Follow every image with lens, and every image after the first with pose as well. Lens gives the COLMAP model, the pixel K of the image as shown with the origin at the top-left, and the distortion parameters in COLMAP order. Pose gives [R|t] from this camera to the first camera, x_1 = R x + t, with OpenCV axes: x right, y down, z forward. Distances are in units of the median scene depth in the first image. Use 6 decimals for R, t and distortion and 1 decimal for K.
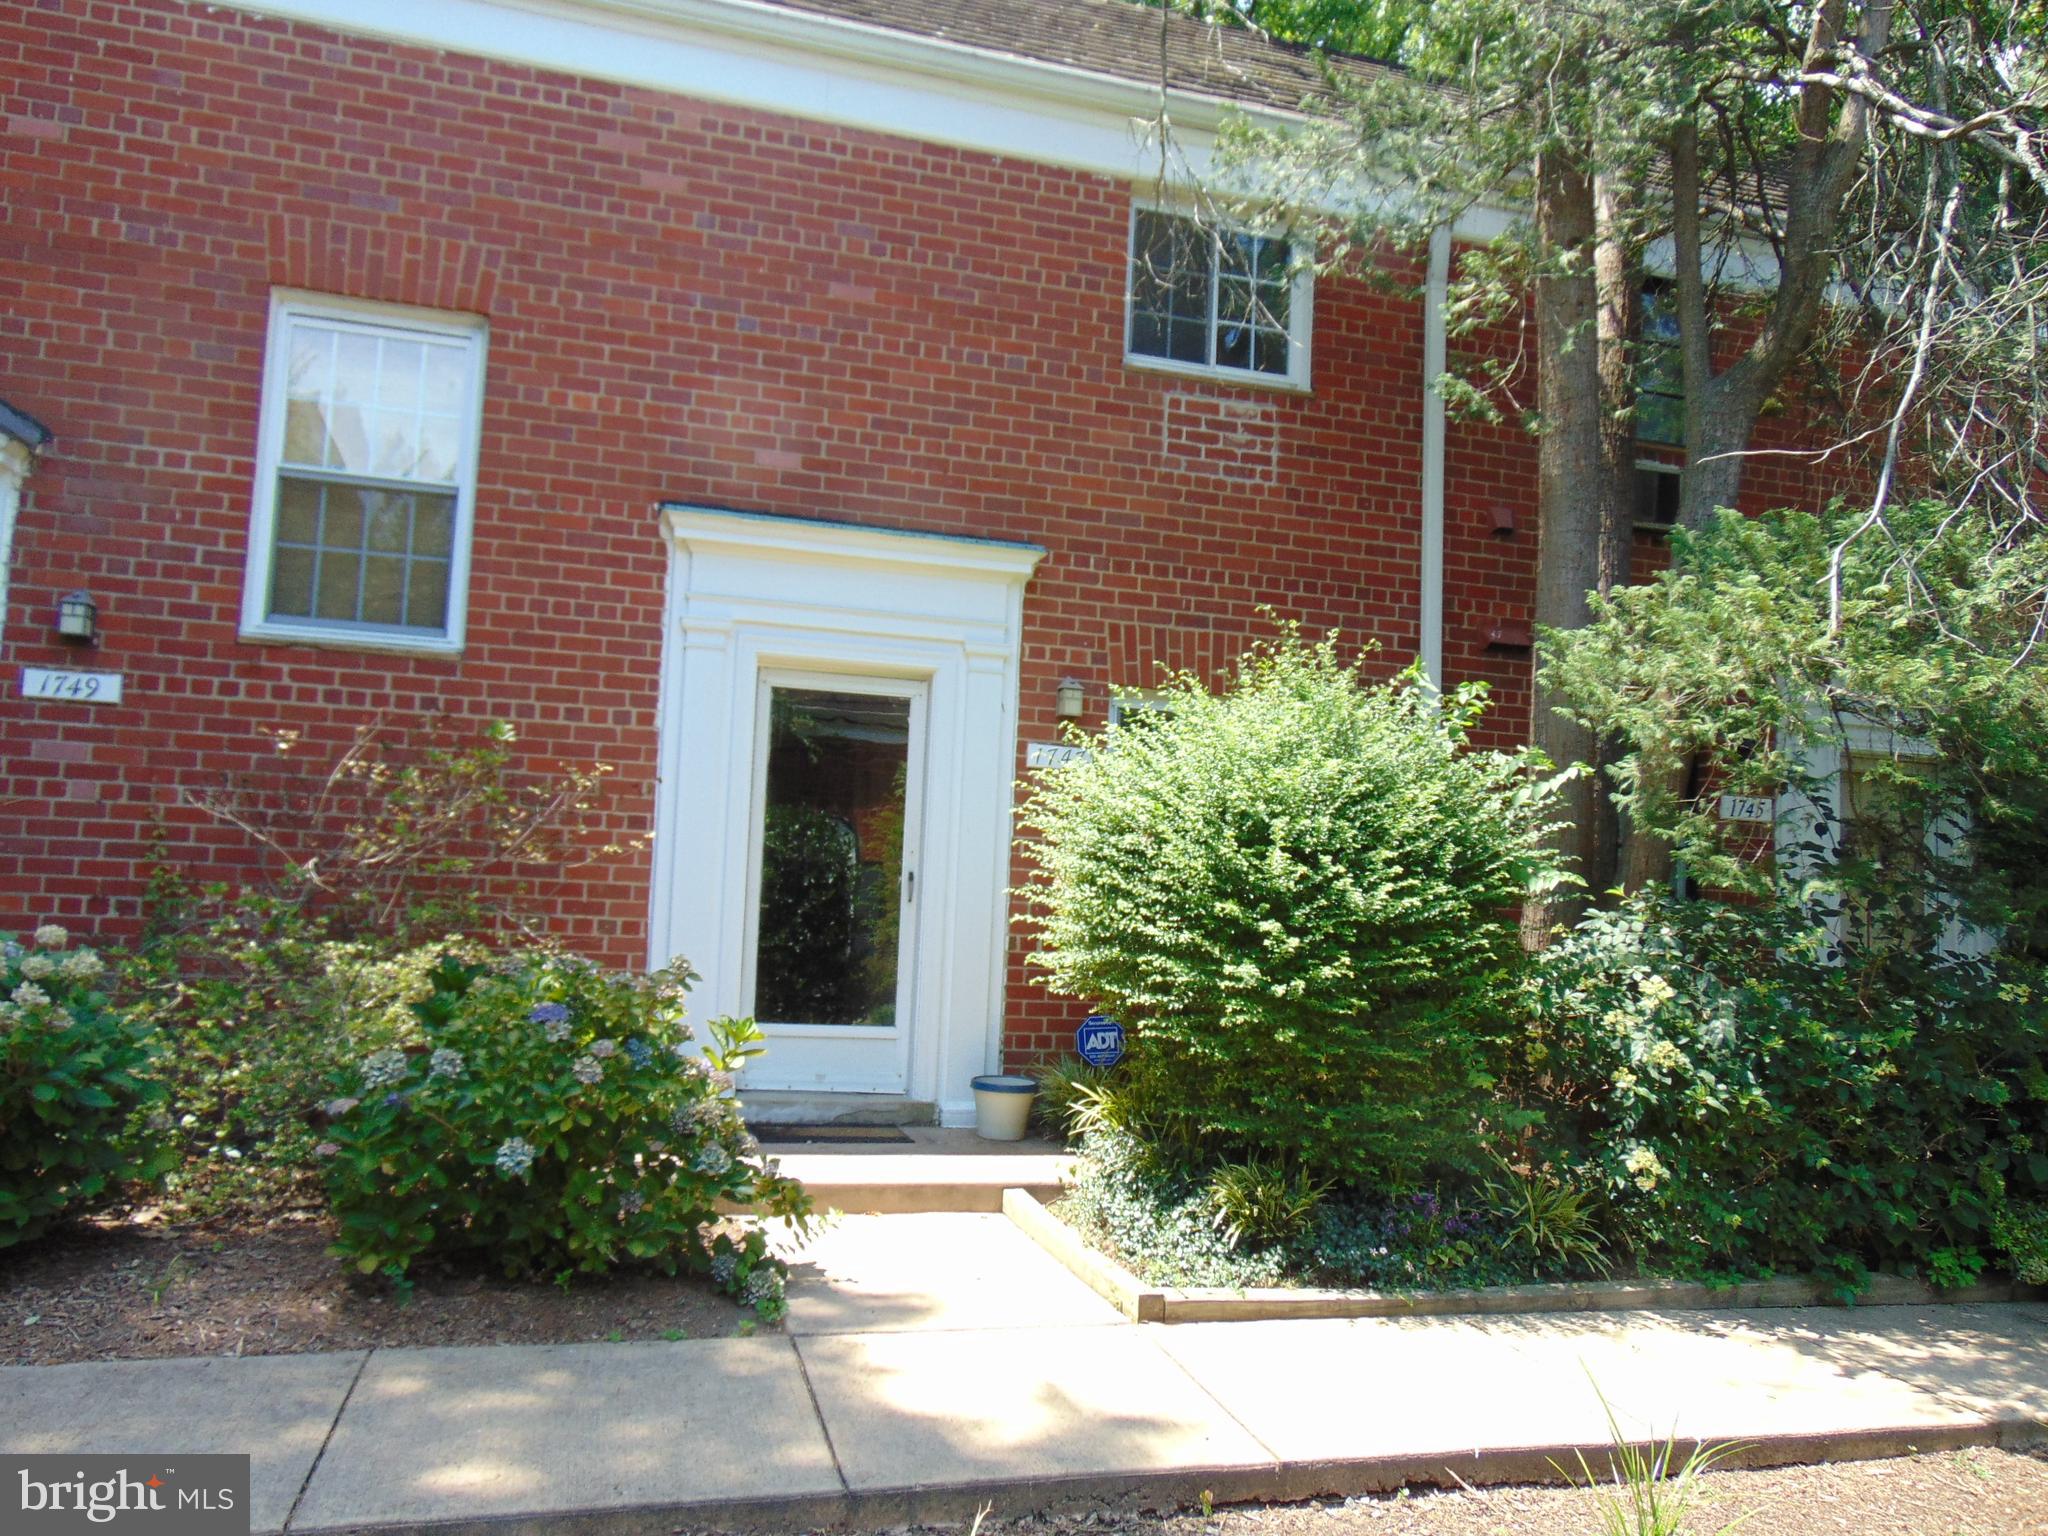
lens RADIAL K [[1560.3, 0, 1027.8], [0, 1560.3, 763.3], [0, 0, 1]] dist [-0.029116, 0.074029]
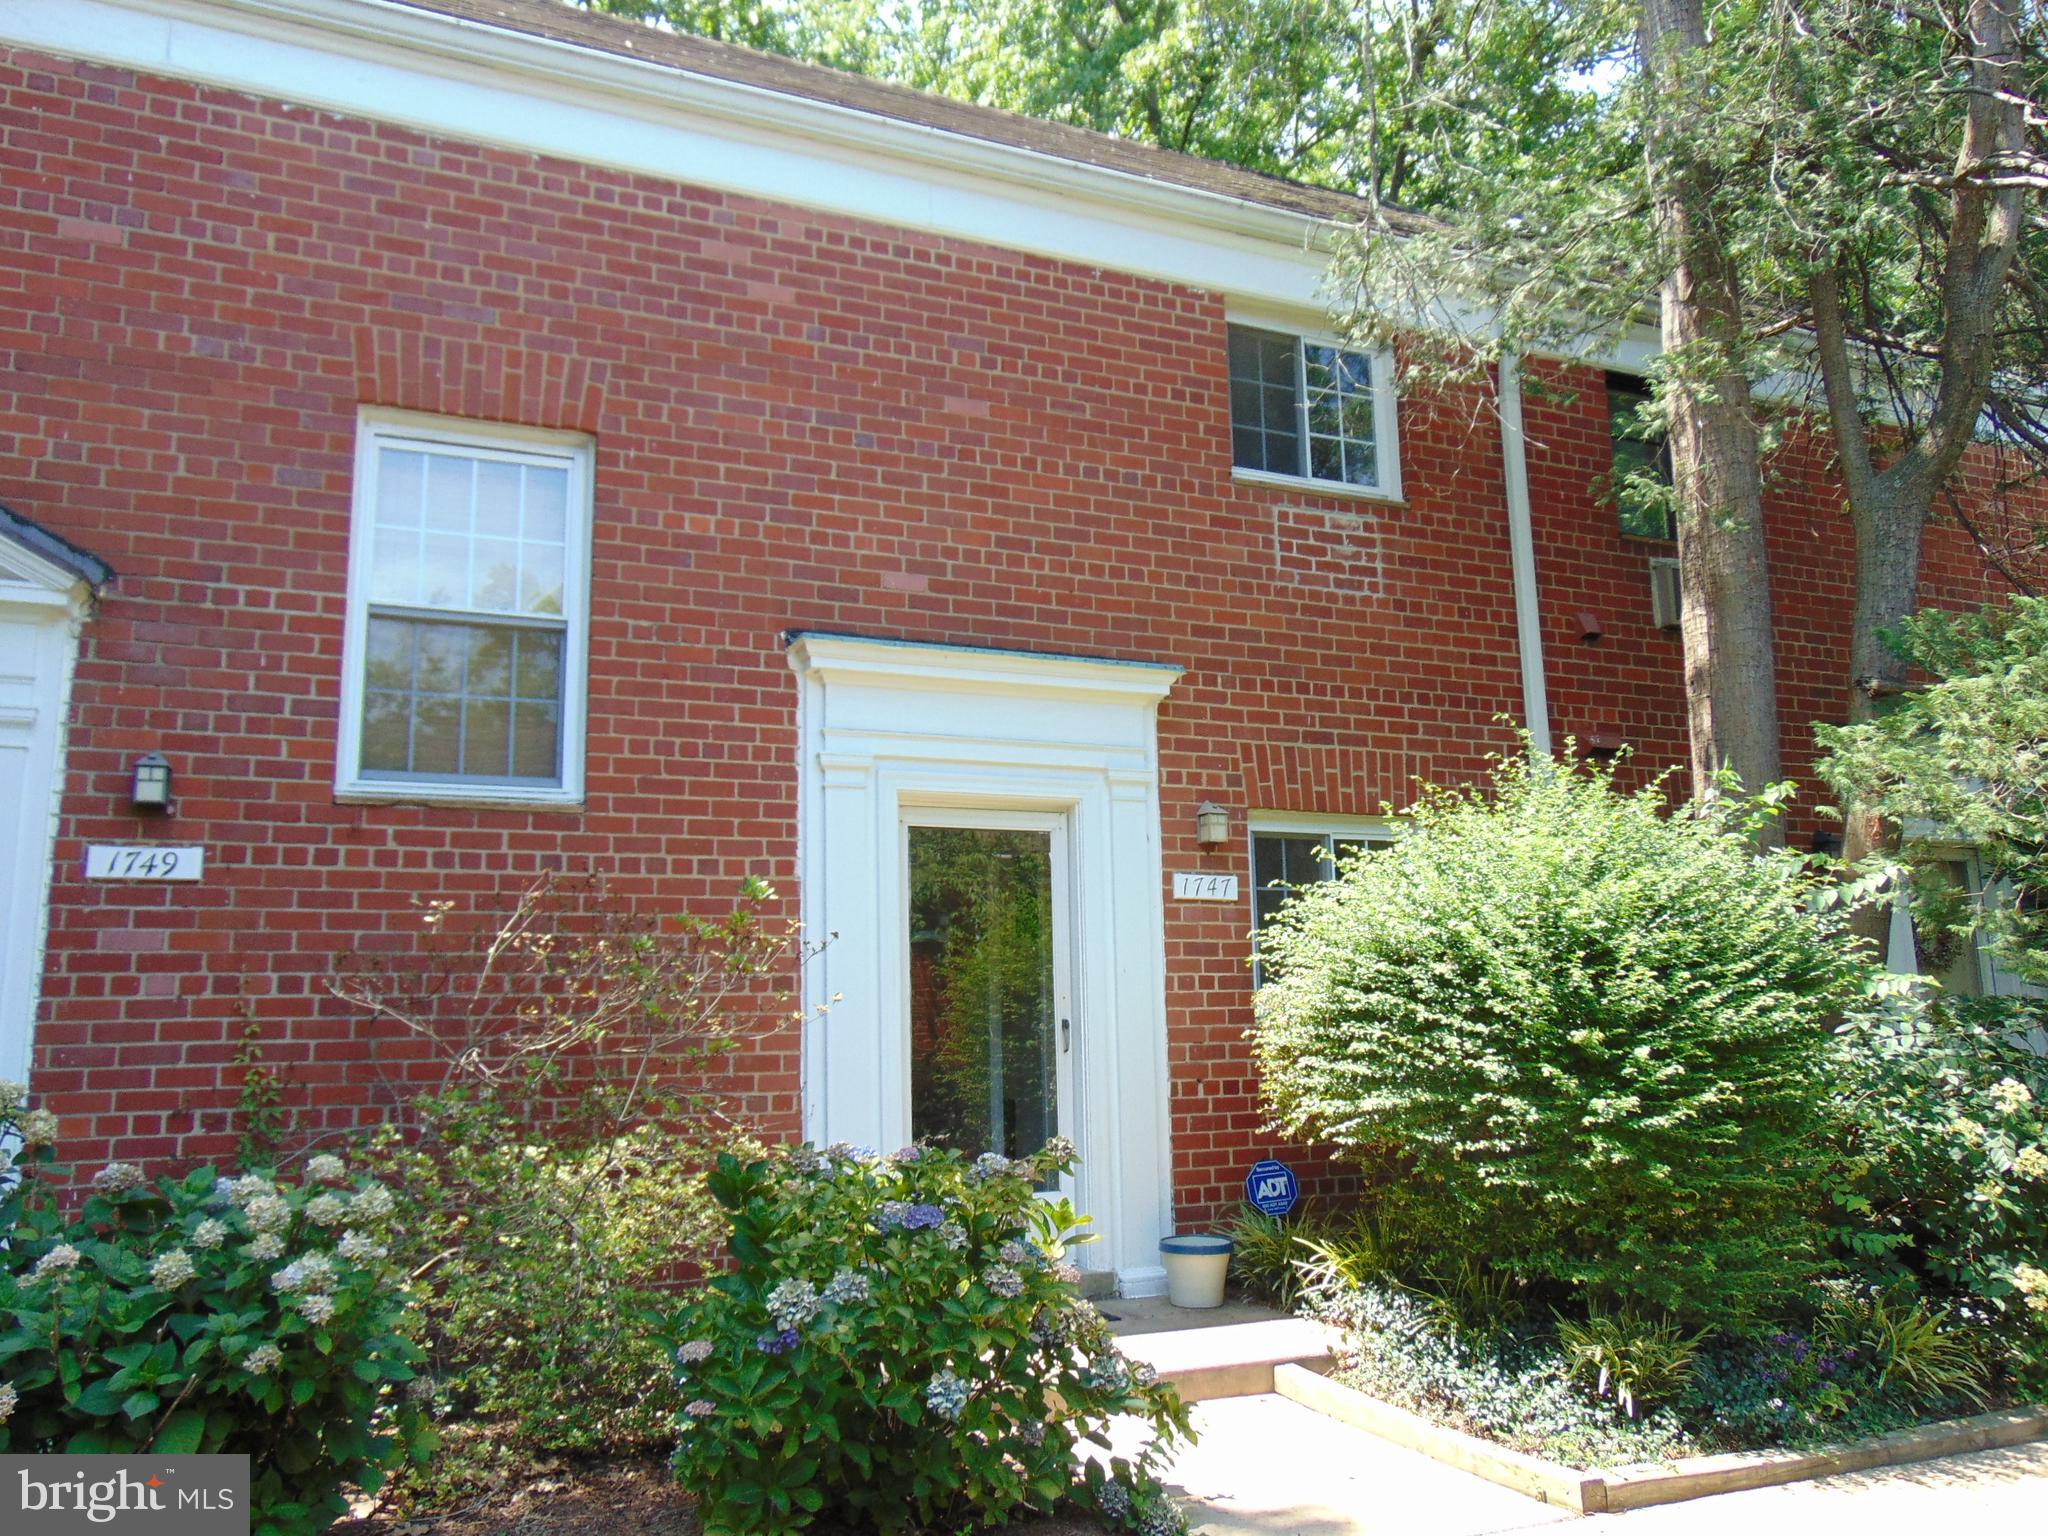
lens RADIAL K [[1555.4, 0, 1037.4], [0, 1555.4, 766.0], [0, 0, 1]] dist [-0.042161, 0.098545]
pose [[0.989729, -0.042827, 0.136391, -0.218687], [0.053954, 0.995417, -0.078956, -0.008194], [-0.132384, 0.085504, 0.987504, 0.084323]]
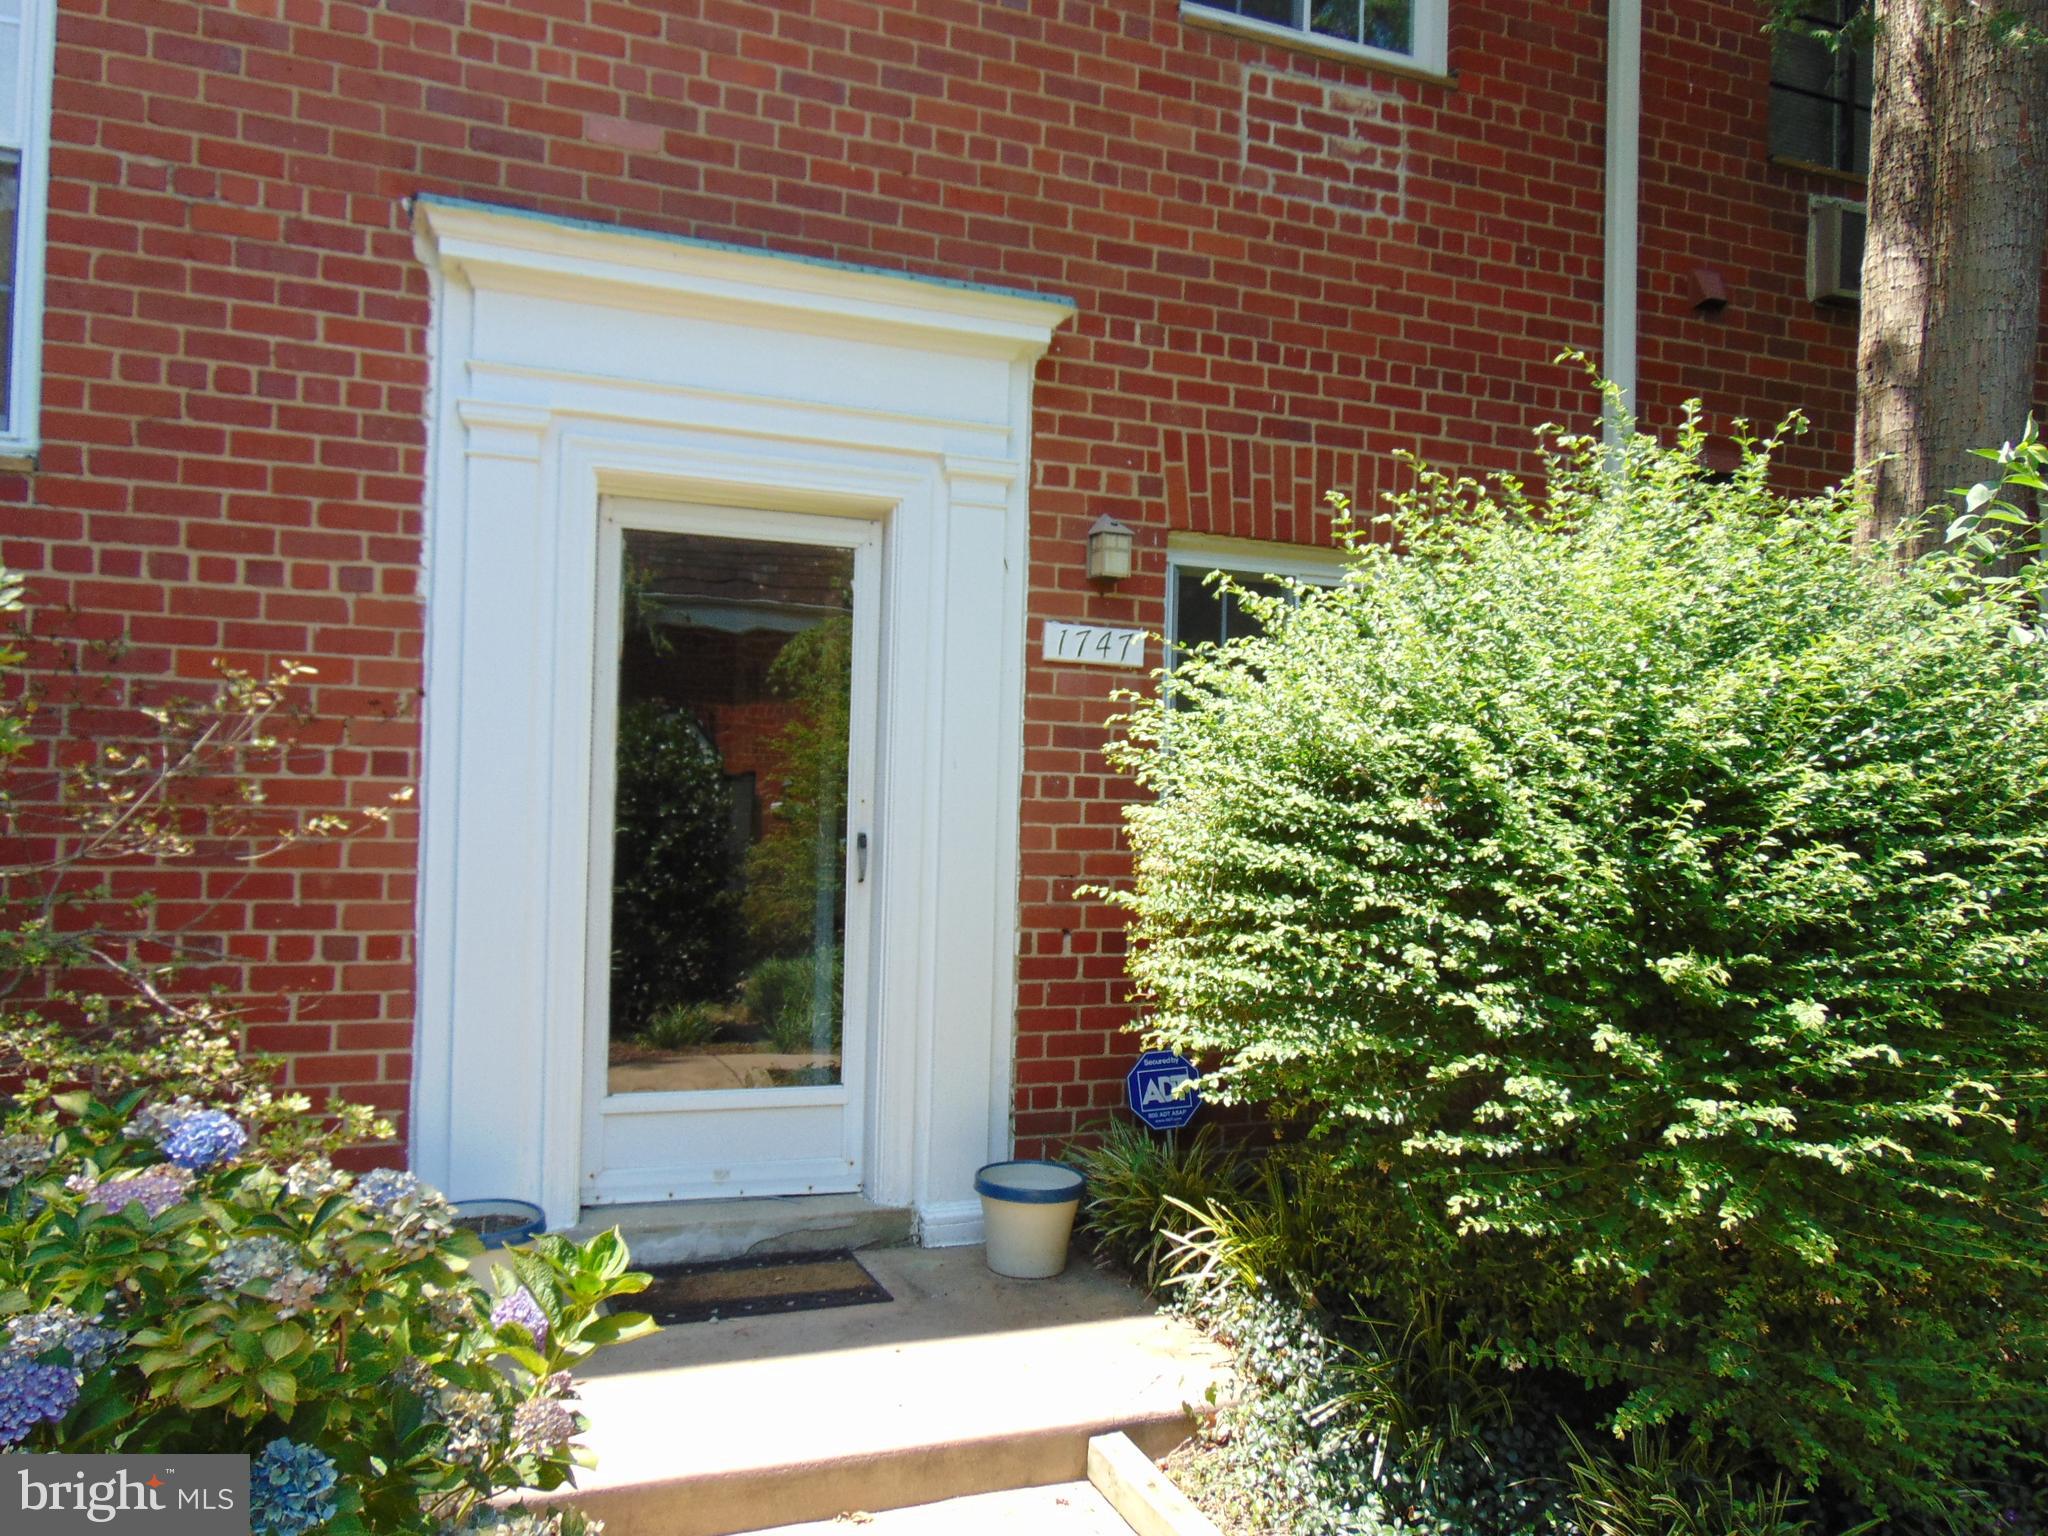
lens RADIAL K [[1560.3, 0, 1027.8], [0, 1560.3, 763.3], [0, 0, 1]] dist [-0.029116, 0.074029]
pose [[0.994743, -0.015808, 0.101175, -0.074577], [0.008785, 0.997544, 0.069485, 0.000204], [-0.102025, -0.068231, 0.992439, 0.403240]]
